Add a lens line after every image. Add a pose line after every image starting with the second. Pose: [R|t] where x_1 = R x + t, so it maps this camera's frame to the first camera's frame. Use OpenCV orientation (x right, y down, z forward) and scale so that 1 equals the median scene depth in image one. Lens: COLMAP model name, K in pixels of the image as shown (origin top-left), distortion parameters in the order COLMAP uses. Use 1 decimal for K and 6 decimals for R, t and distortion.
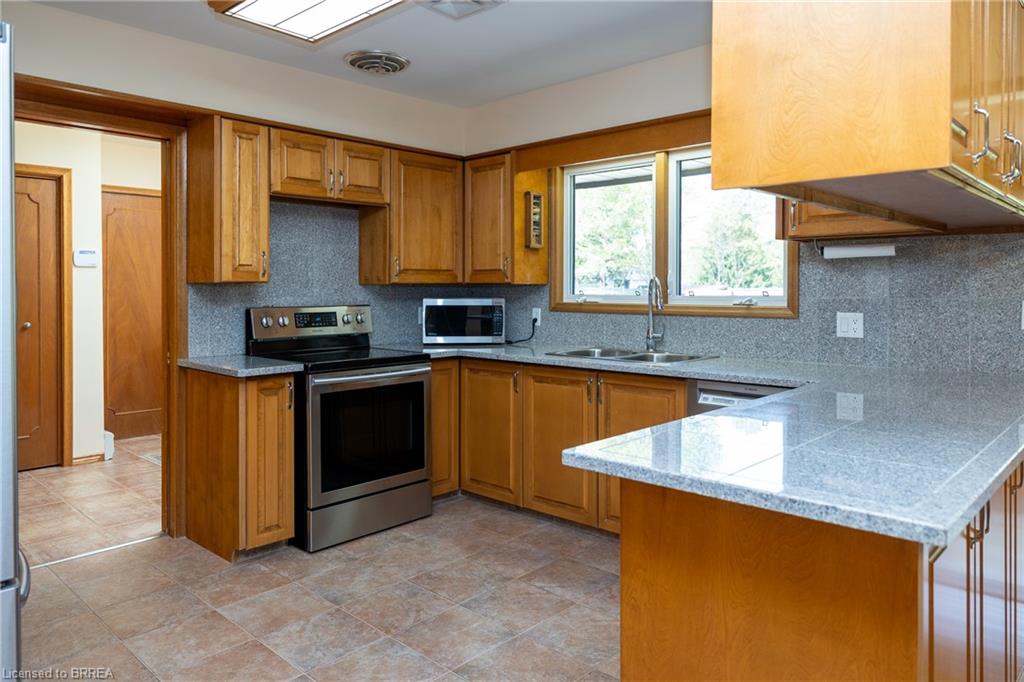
lens RADIAL K [[702.7, 0, 511.0], [0, 702.7, 283.6], [0, 0, 1]] dist [-0.003246, 0.000652]
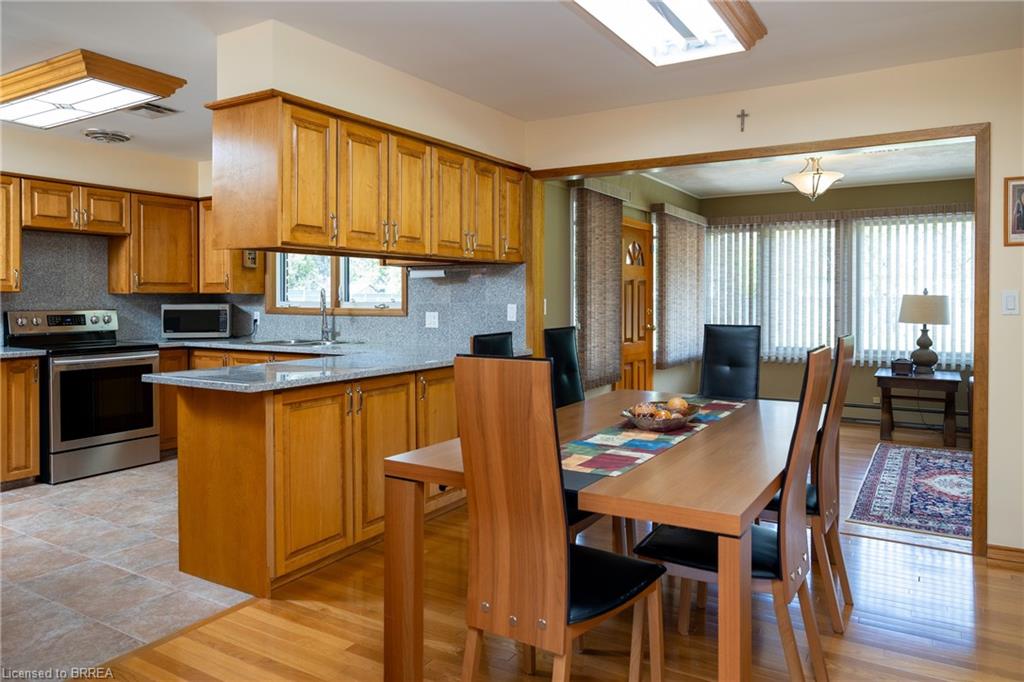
lens RADIAL K [[692.3, 0, 513.1], [0, 692.3, 299.3], [0, 0, 1]] dist [0.013241, 0.002129]
pose [[0.978017, 0.000222, 0.208527, 0.283139], [-0.001855, 0.999969, 0.007635, 0.000002], [-0.208519, -0.007854, 0.977987, -0.482793]]
